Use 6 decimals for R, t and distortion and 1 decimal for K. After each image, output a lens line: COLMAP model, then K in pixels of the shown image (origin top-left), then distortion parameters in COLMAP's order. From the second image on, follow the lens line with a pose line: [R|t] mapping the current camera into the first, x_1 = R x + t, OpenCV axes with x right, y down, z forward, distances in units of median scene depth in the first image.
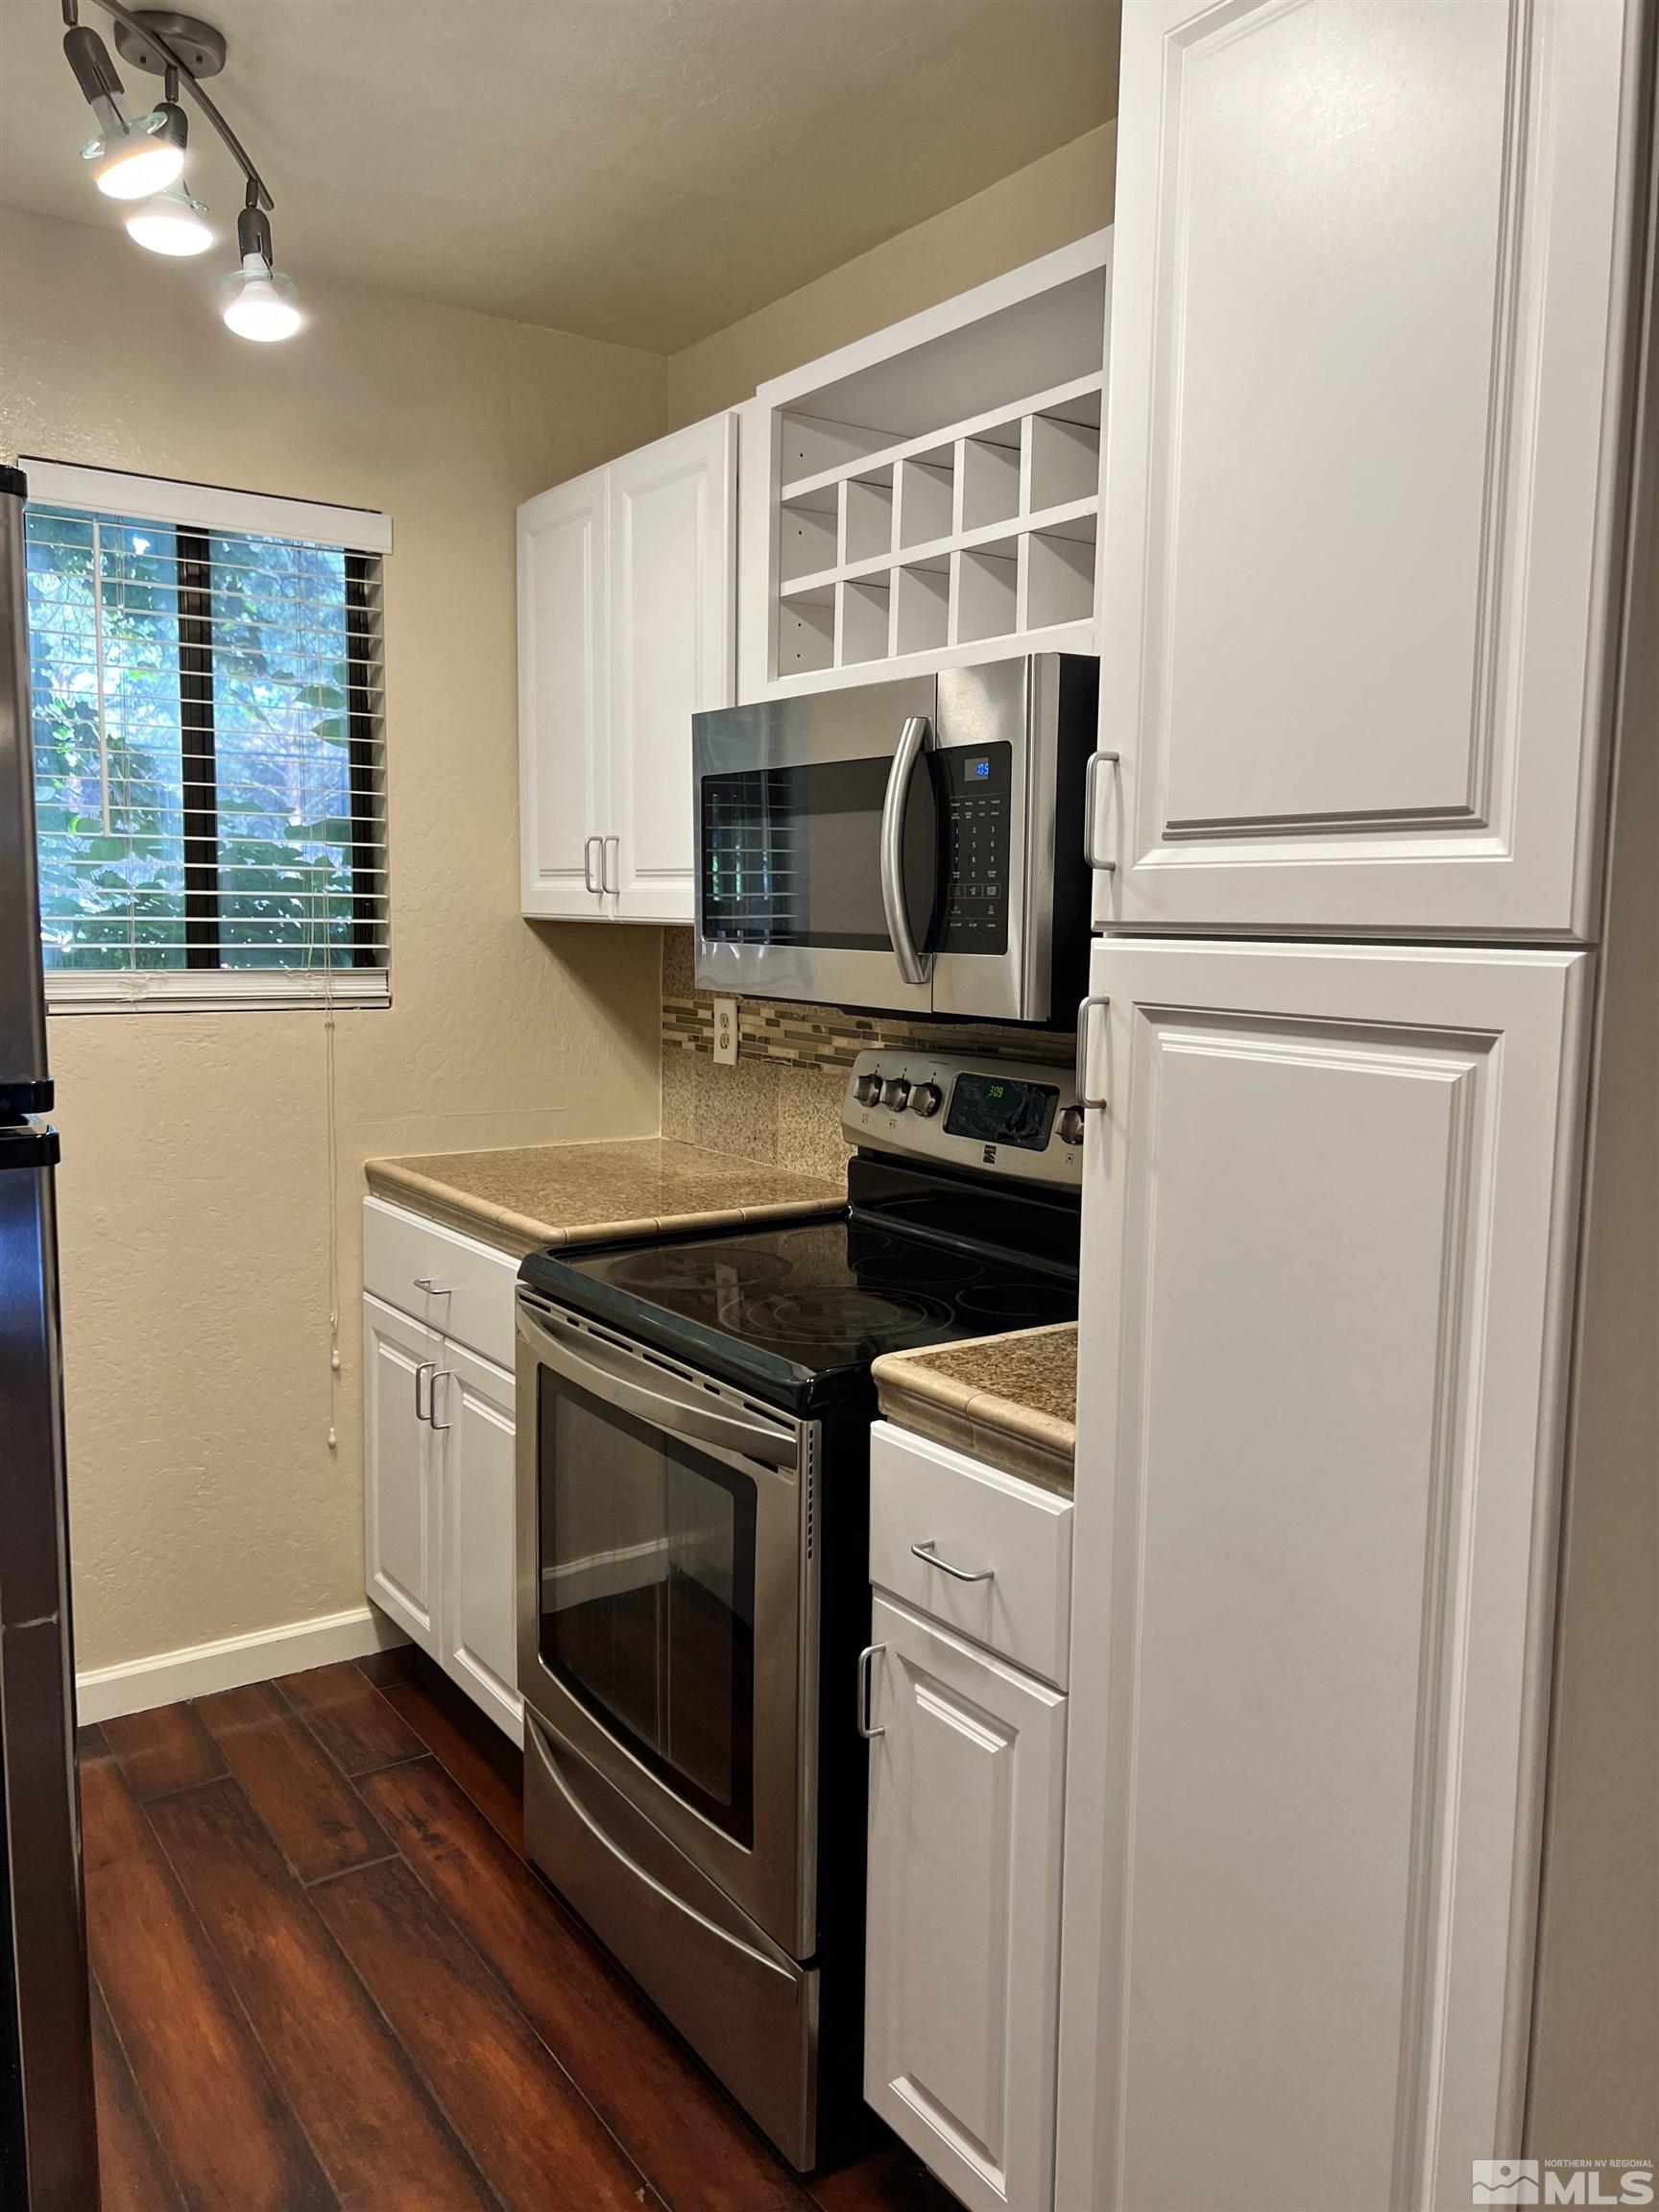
lens RADIAL K [[1664.9, 0, 841.0], [0, 1664.9, 1089.3], [0, 0, 1]] dist [0.071736, -0.092807]
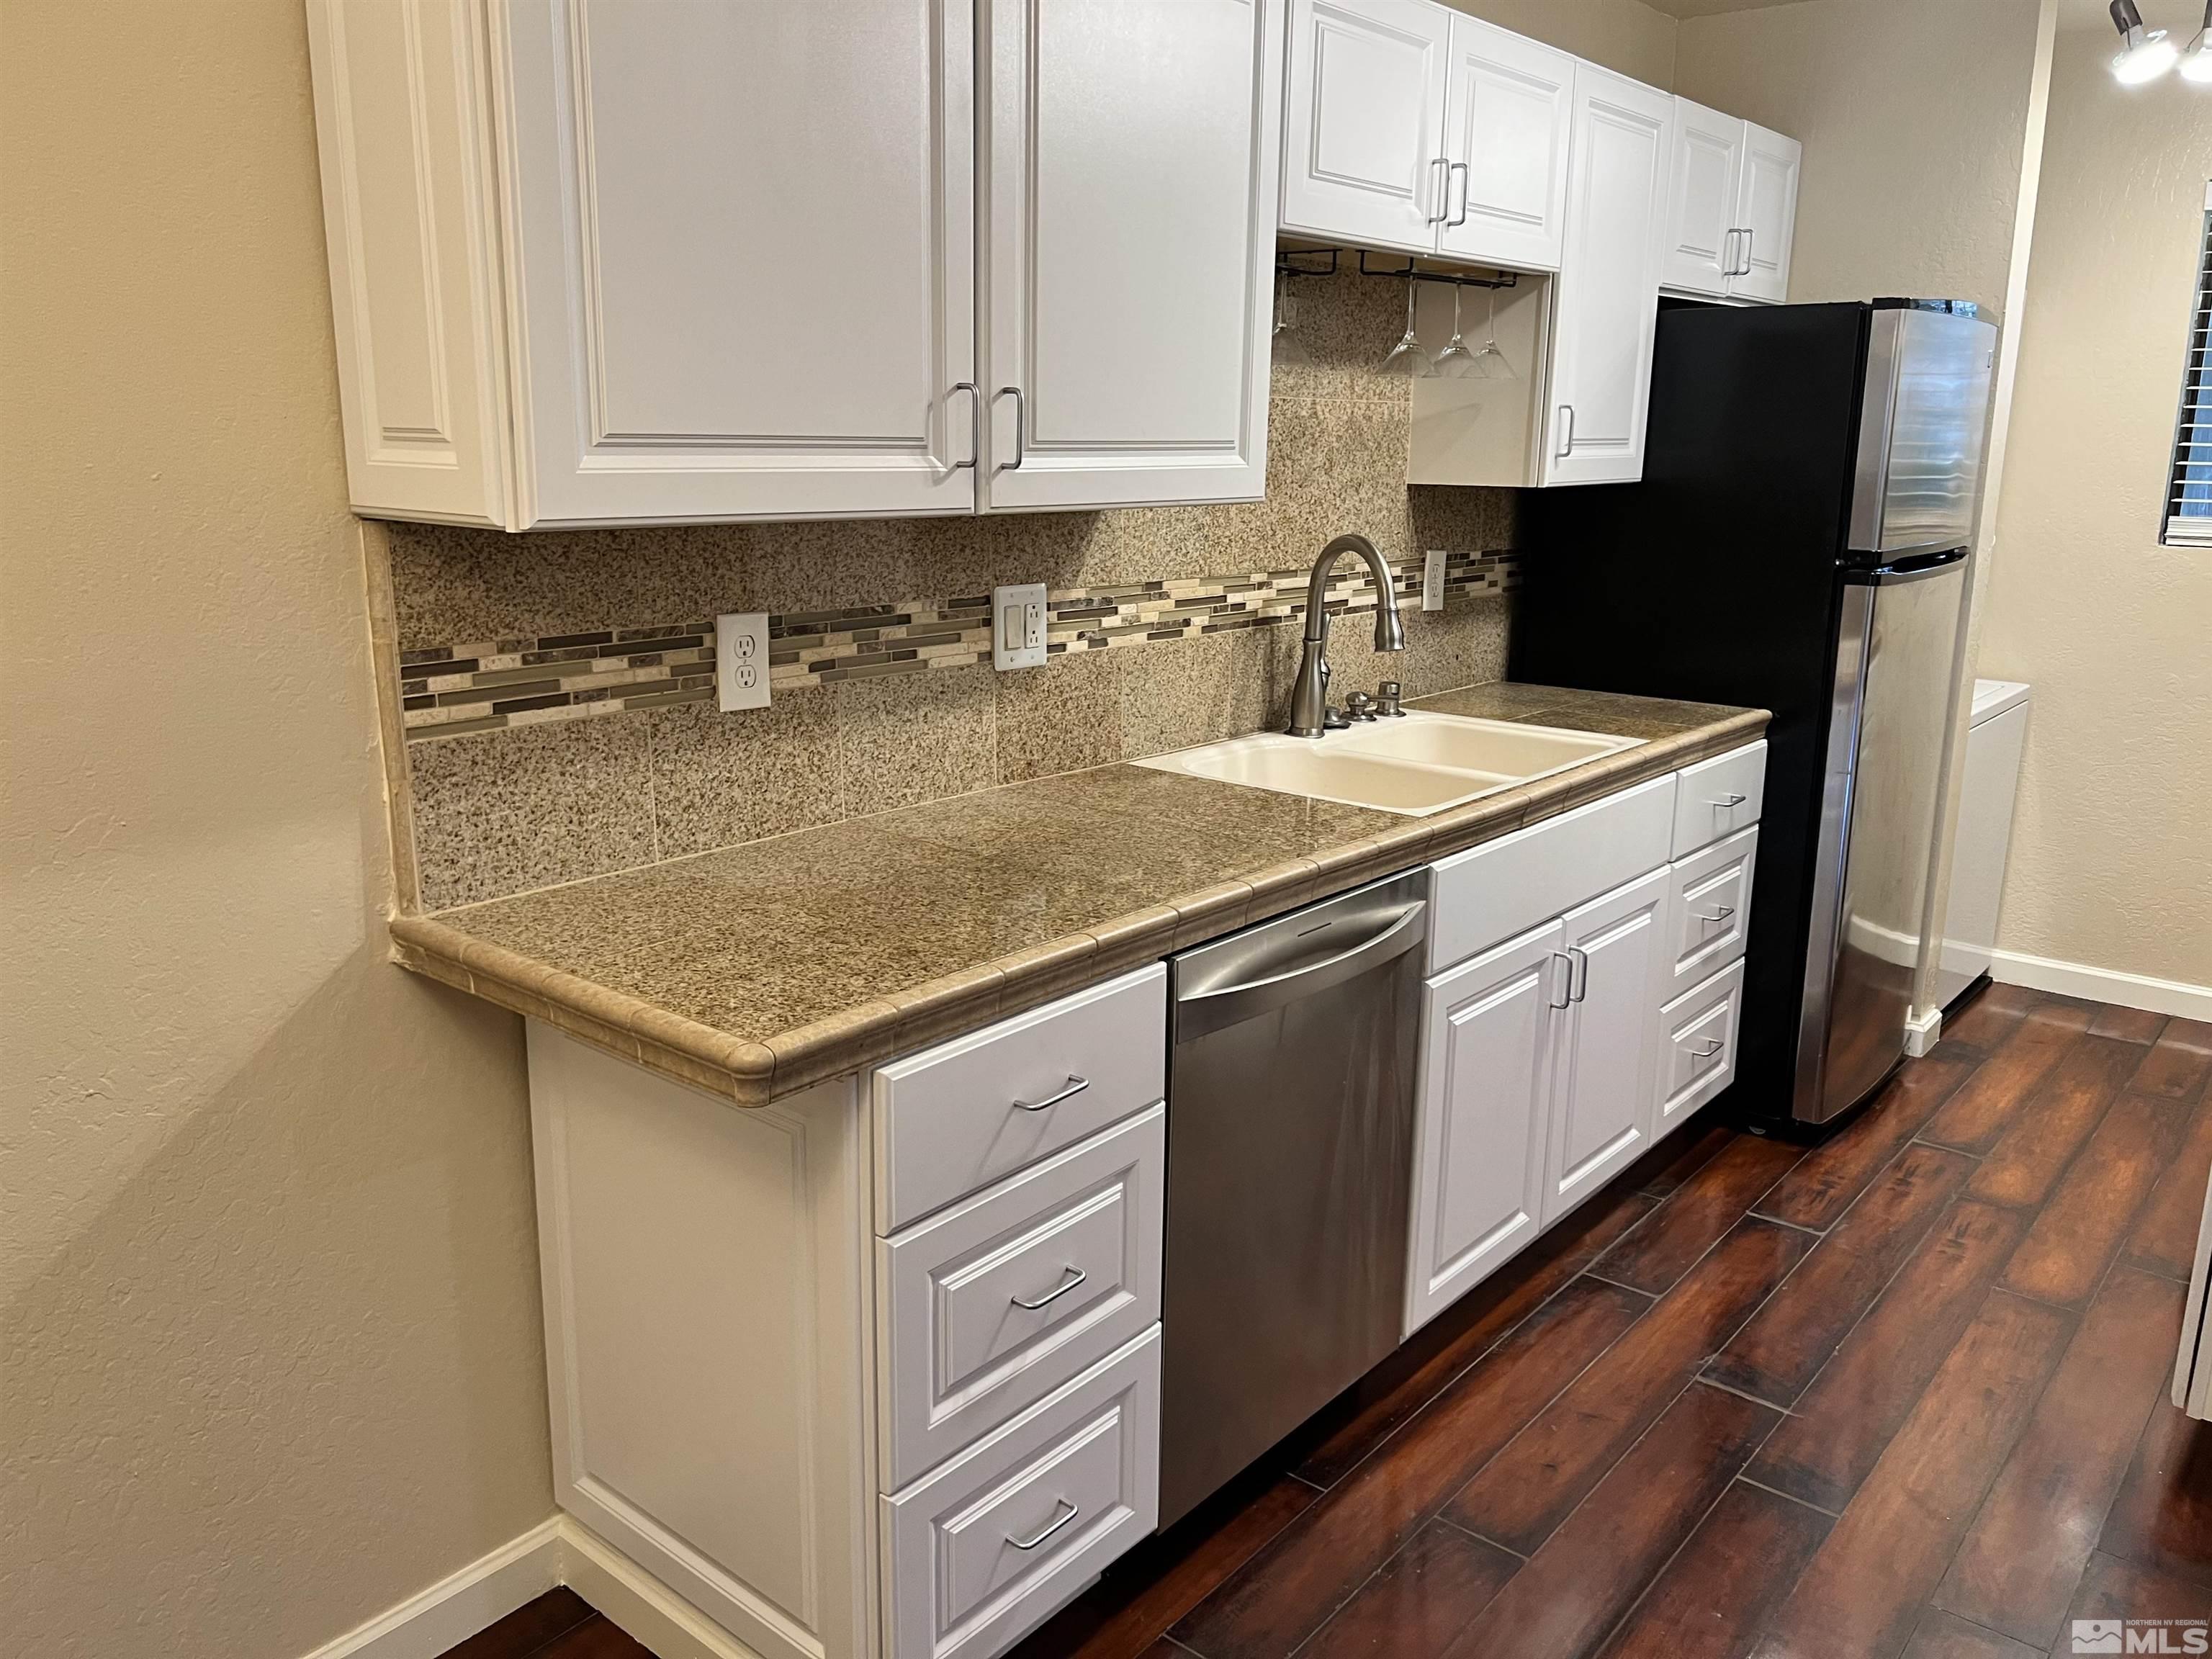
lens RADIAL K [[1664.9, 0, 1106.8], [0, 1664.9, 813.8], [0, 0, 1]] dist [0.071736, -0.092807]
pose [[0.270918, 0.206724, -0.940143, 0.883201], [-0.113716, 0.976702, 0.181993, 0.028816], [0.955862, 0.057604, 0.288113, -0.414869]]
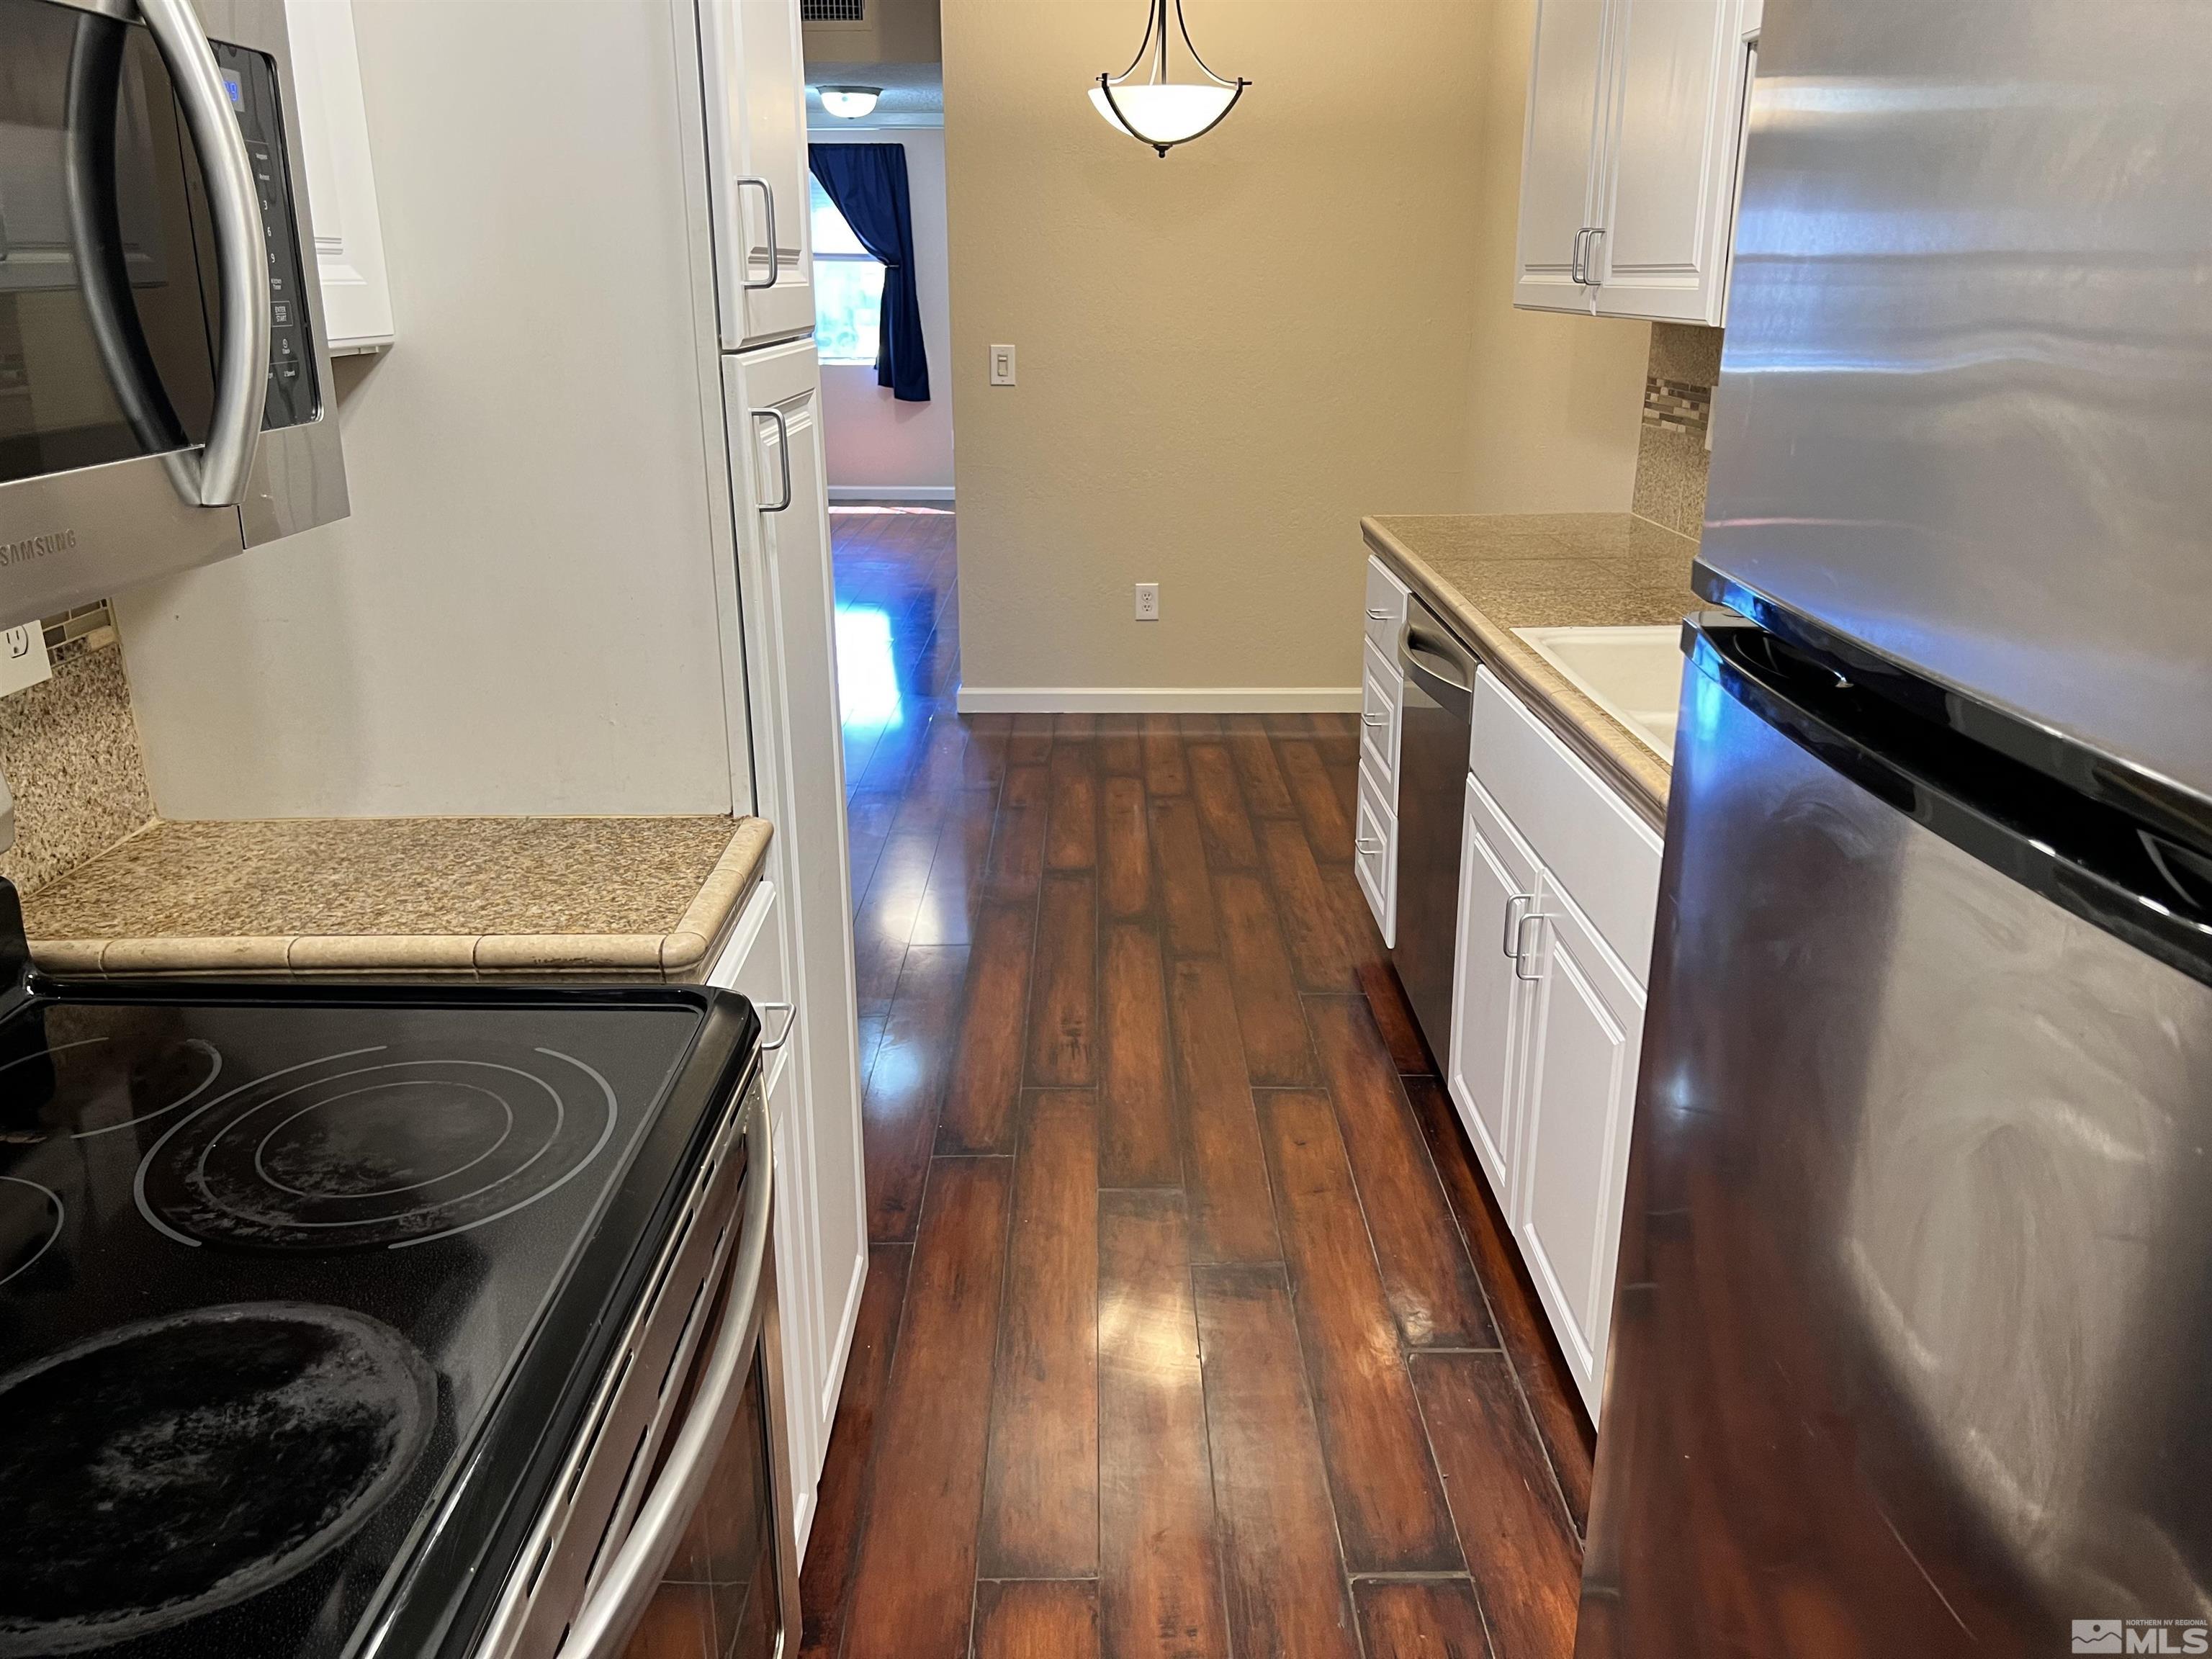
lens RADIAL K [[1664.9, 0, 1100.8], [0, 1664.9, 819.5], [0, 0, 1]] dist [0.071736, -0.092807]
pose [[-0.827950, -0.184232, 0.529676, -0.390575], [0.050652, 0.916072, 0.397803, -0.133618], [-0.558510, 0.356190, -0.749130, 1.055778]]
